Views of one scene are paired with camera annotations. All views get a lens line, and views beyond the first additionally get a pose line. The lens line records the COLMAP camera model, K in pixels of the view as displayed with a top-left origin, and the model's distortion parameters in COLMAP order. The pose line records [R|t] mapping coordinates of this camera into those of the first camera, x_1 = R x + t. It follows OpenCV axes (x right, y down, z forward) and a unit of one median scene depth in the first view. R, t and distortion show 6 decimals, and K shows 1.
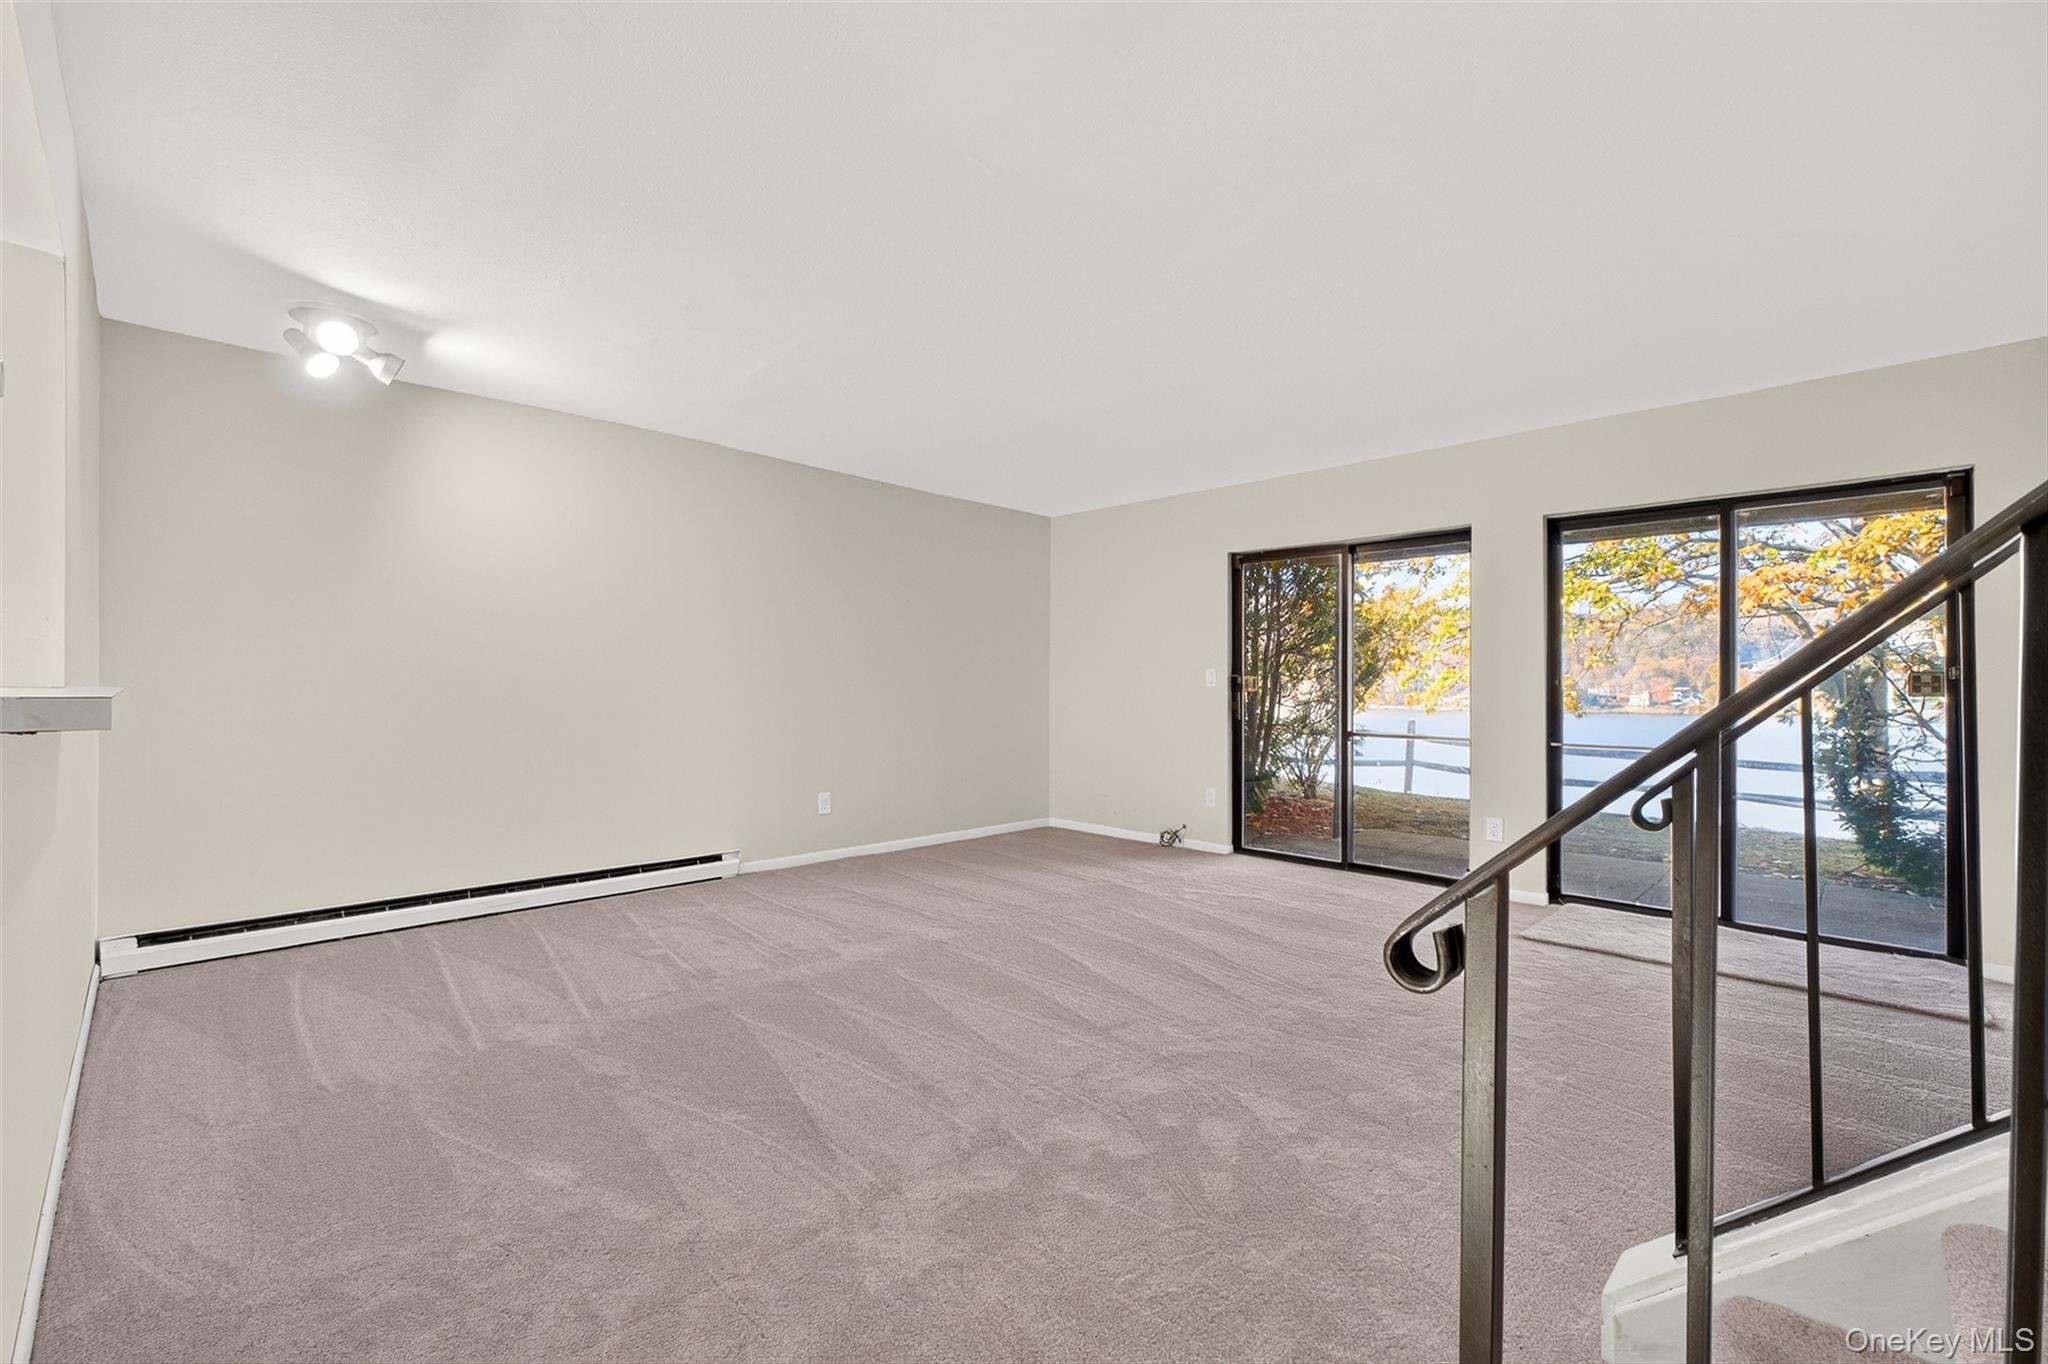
lens RADIAL K [[869.0, 0, 1024.0], [0, 869.0, 682.0], [0, 0, 1]] dist [0.002162, 0.000208]
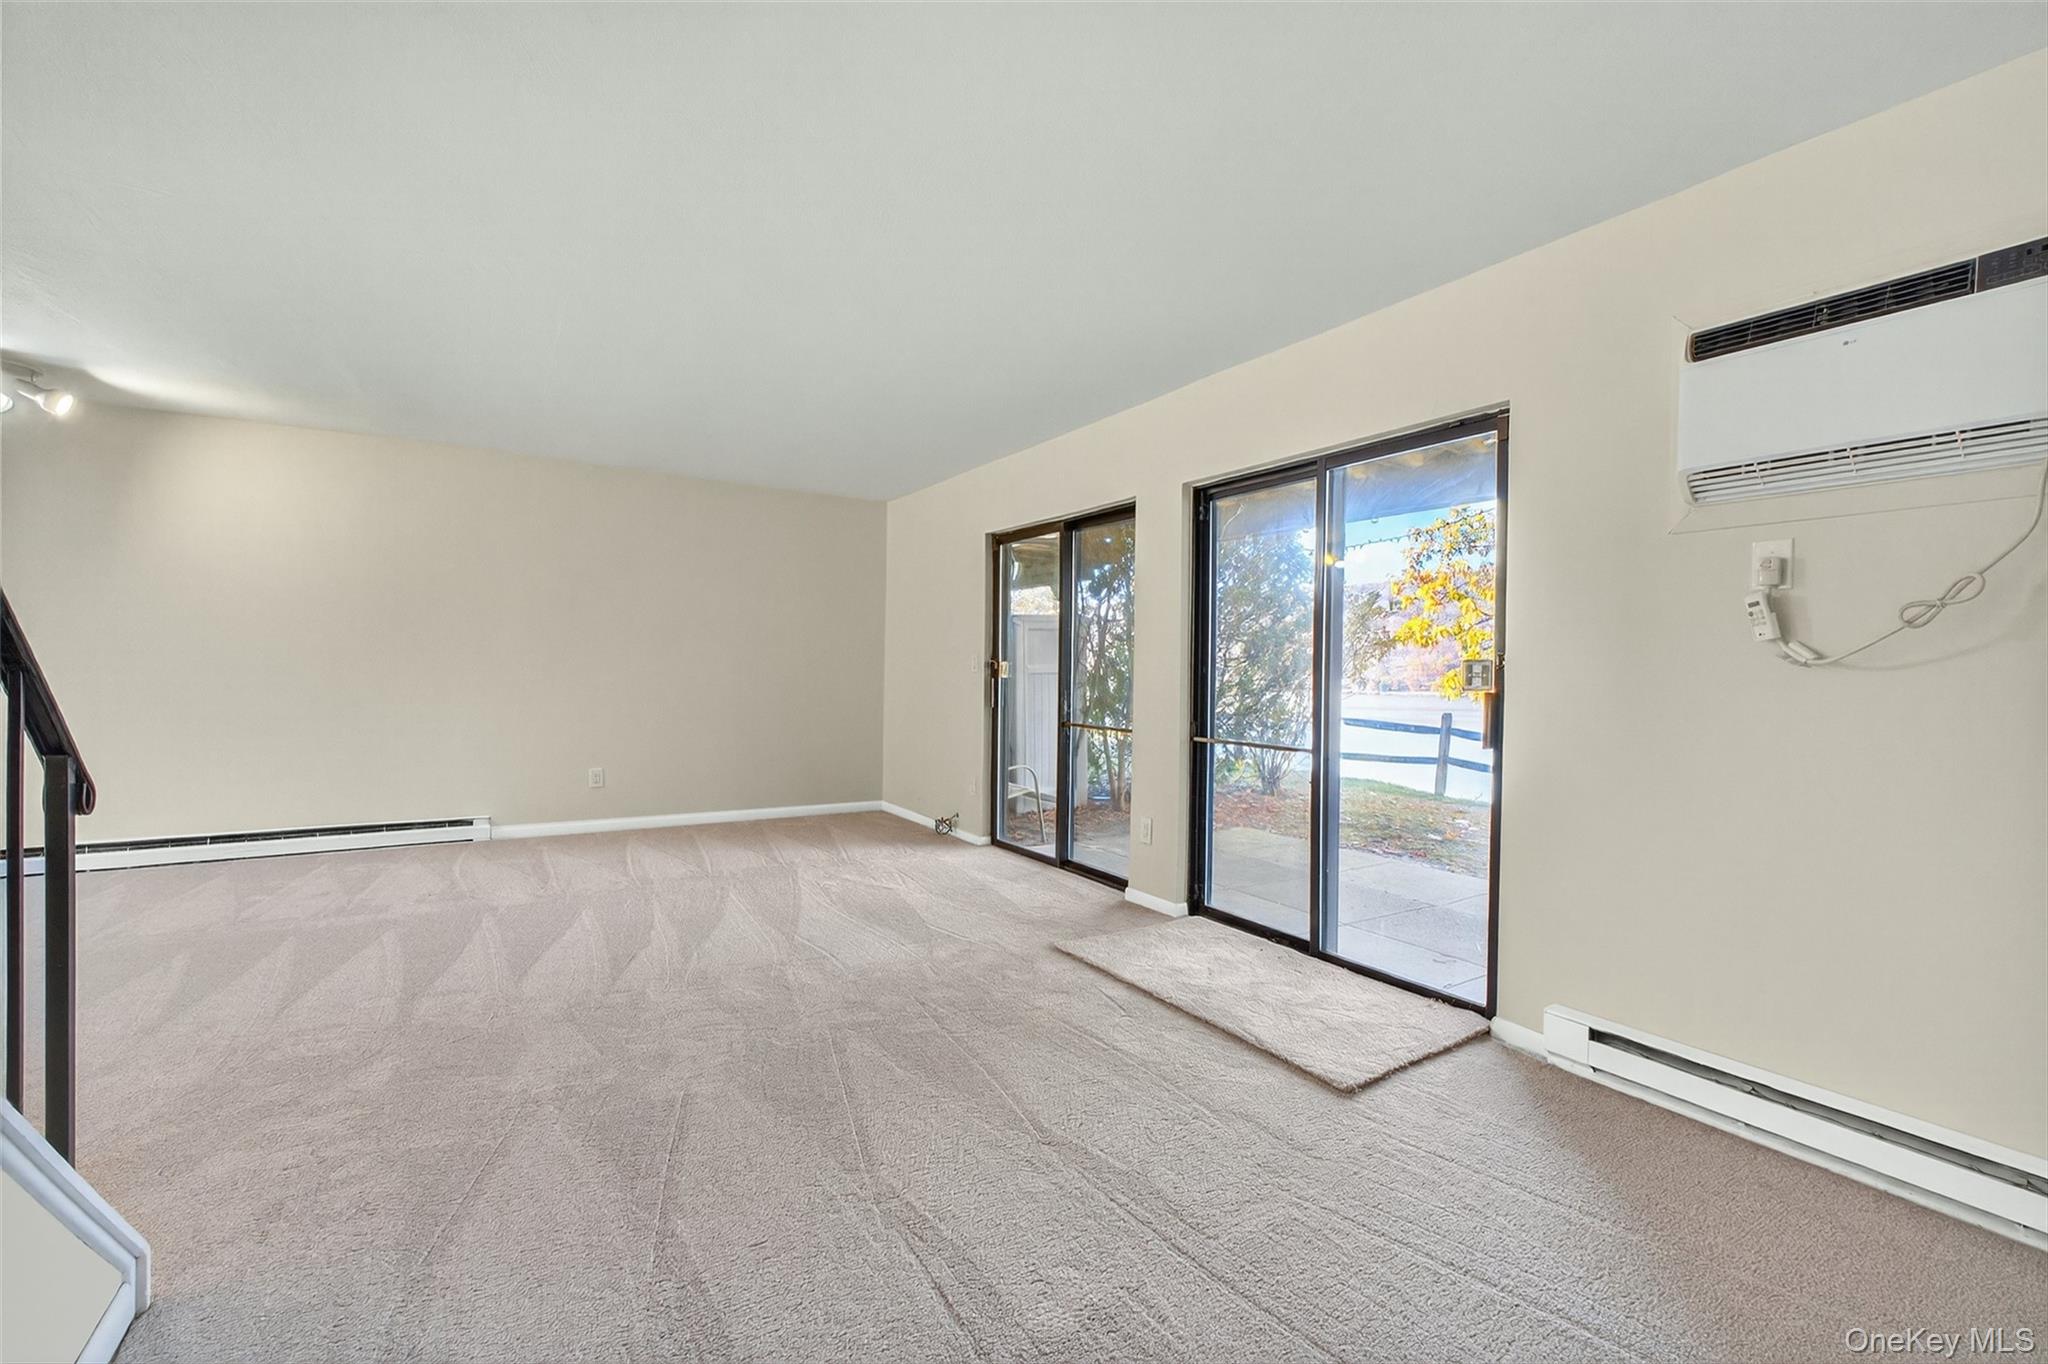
lens RADIAL K [[869.0, 0, 1024.0], [0, 869.0, 682.0], [0, 0, 1]] dist [0.002162, 0.000208]
pose [[0.974484, 0.010929, -0.224191, 0.500560], [-0.007231, 0.999824, 0.017307, -0.001285], [0.224341, -0.015244, 0.974392, 0.069033]]
